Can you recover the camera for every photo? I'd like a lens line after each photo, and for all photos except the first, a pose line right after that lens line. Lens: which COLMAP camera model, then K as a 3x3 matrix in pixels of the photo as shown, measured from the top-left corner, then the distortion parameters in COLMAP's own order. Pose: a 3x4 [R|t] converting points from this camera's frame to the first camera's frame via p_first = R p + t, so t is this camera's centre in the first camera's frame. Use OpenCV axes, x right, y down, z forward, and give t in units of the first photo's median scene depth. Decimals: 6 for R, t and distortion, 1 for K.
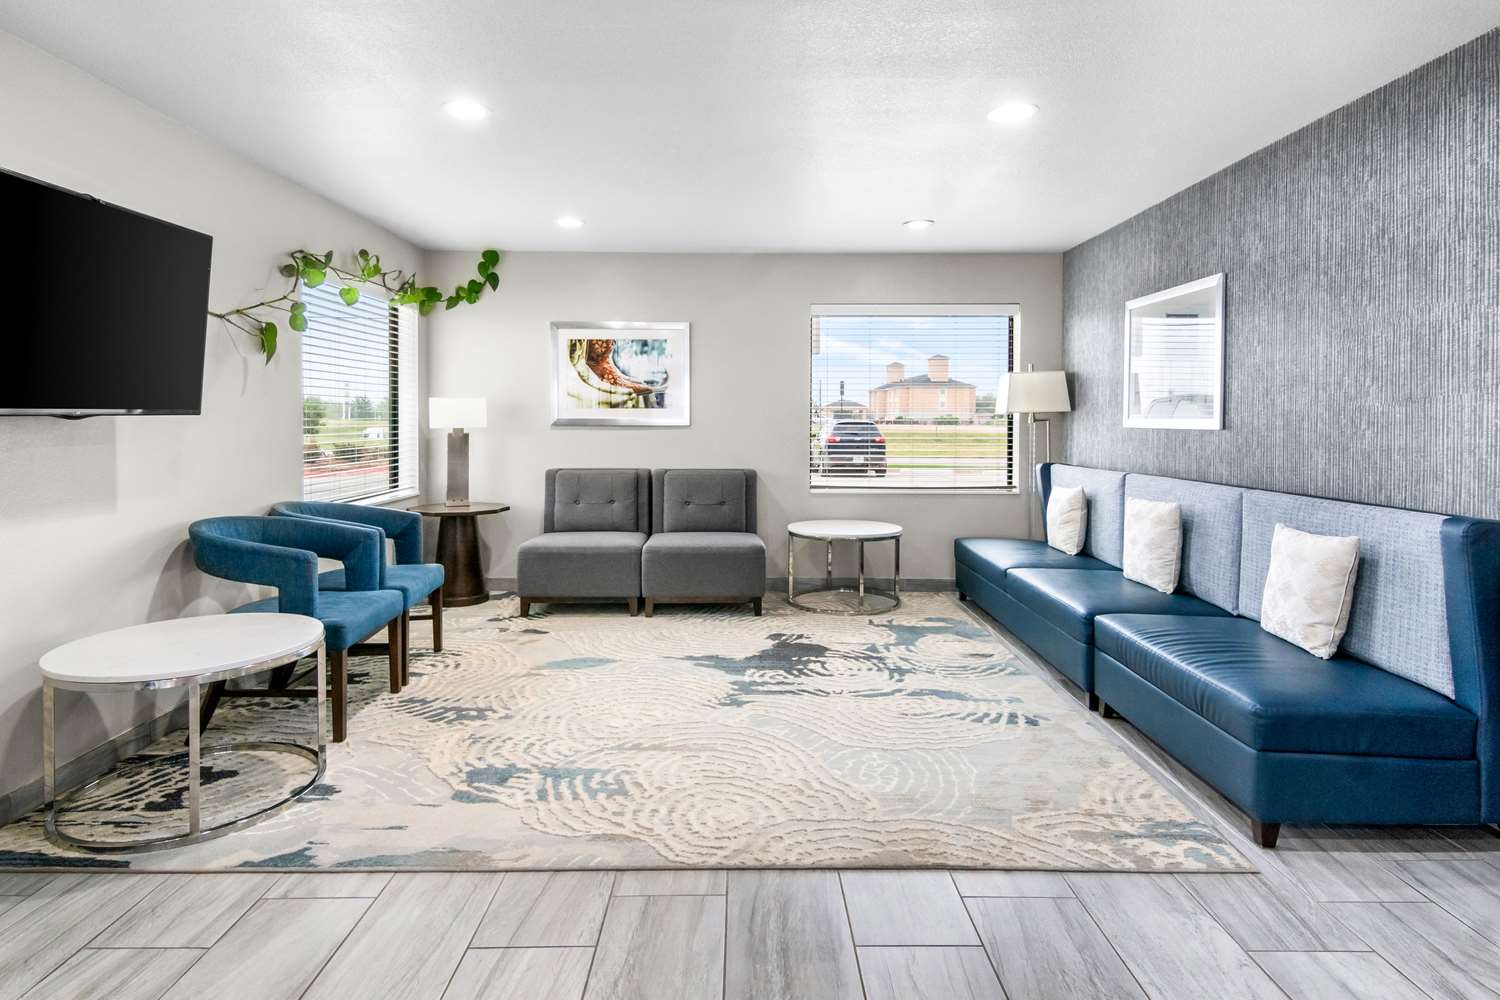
lens RADIAL K [[821.7, 0, 747.9], [0, 821.7, 426.0], [0, 0, 1]] dist [0.027104, -0.016364]
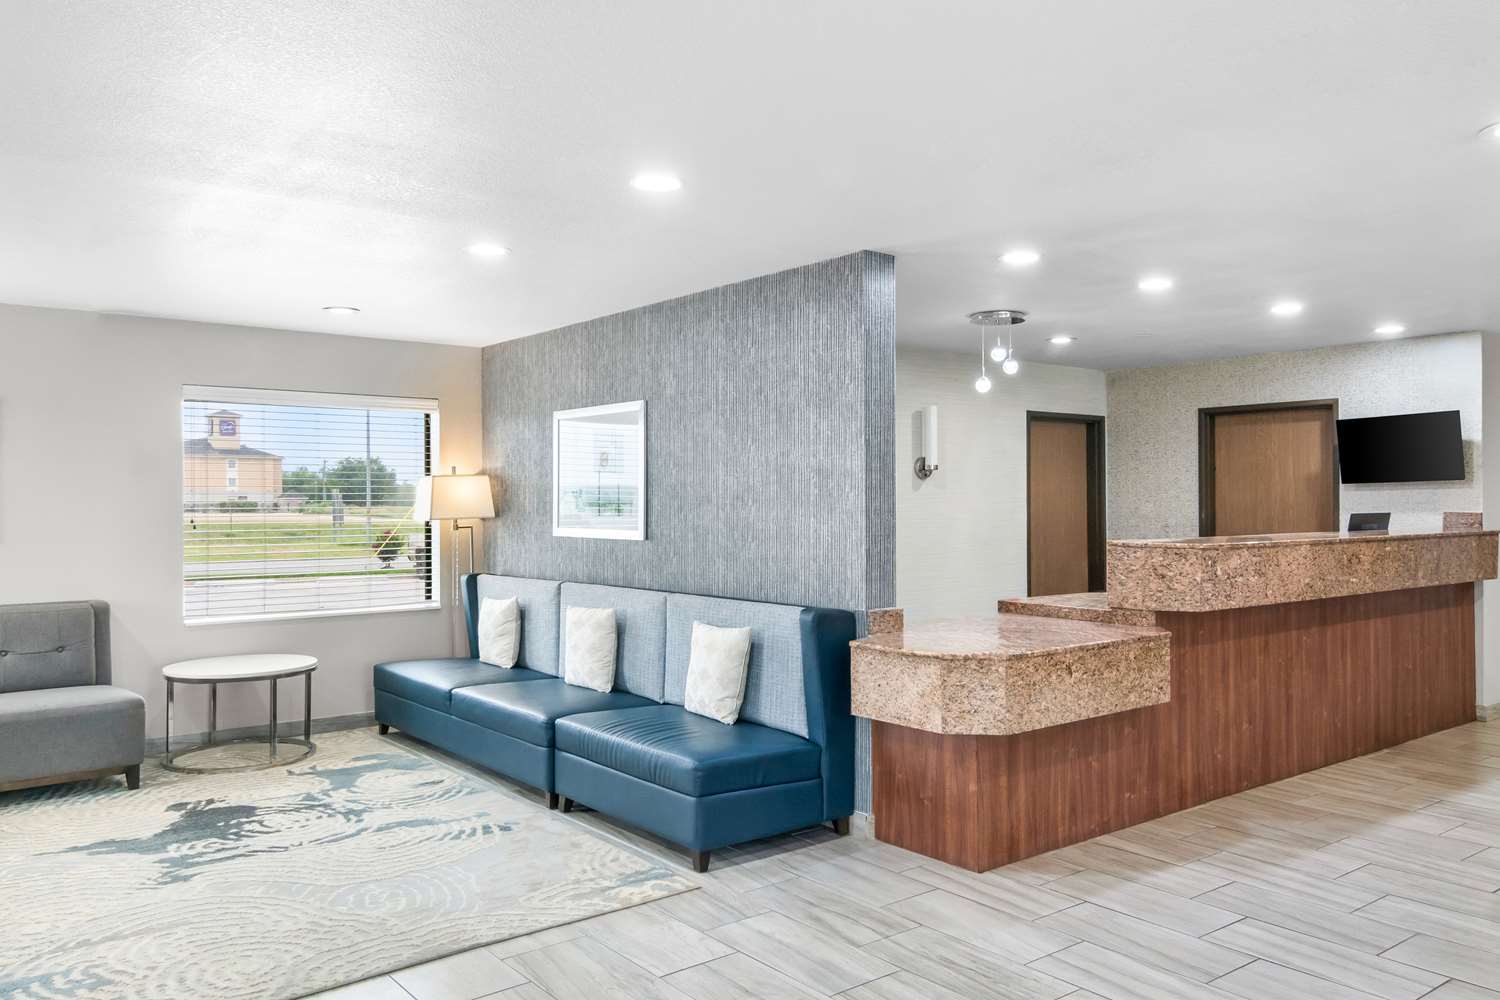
lens RADIAL K [[1102.4, 0, 750.0], [0, 1102.4, 500.0], [0, 0, 1]] dist [0.074127, -0.080866]
pose [[0.783105, -0.005062, 0.621869, -0.274750], [0.011149, 0.999920, -0.005899, -0.044875], [-0.621789, 0.011553, 0.783099, -0.288997]]
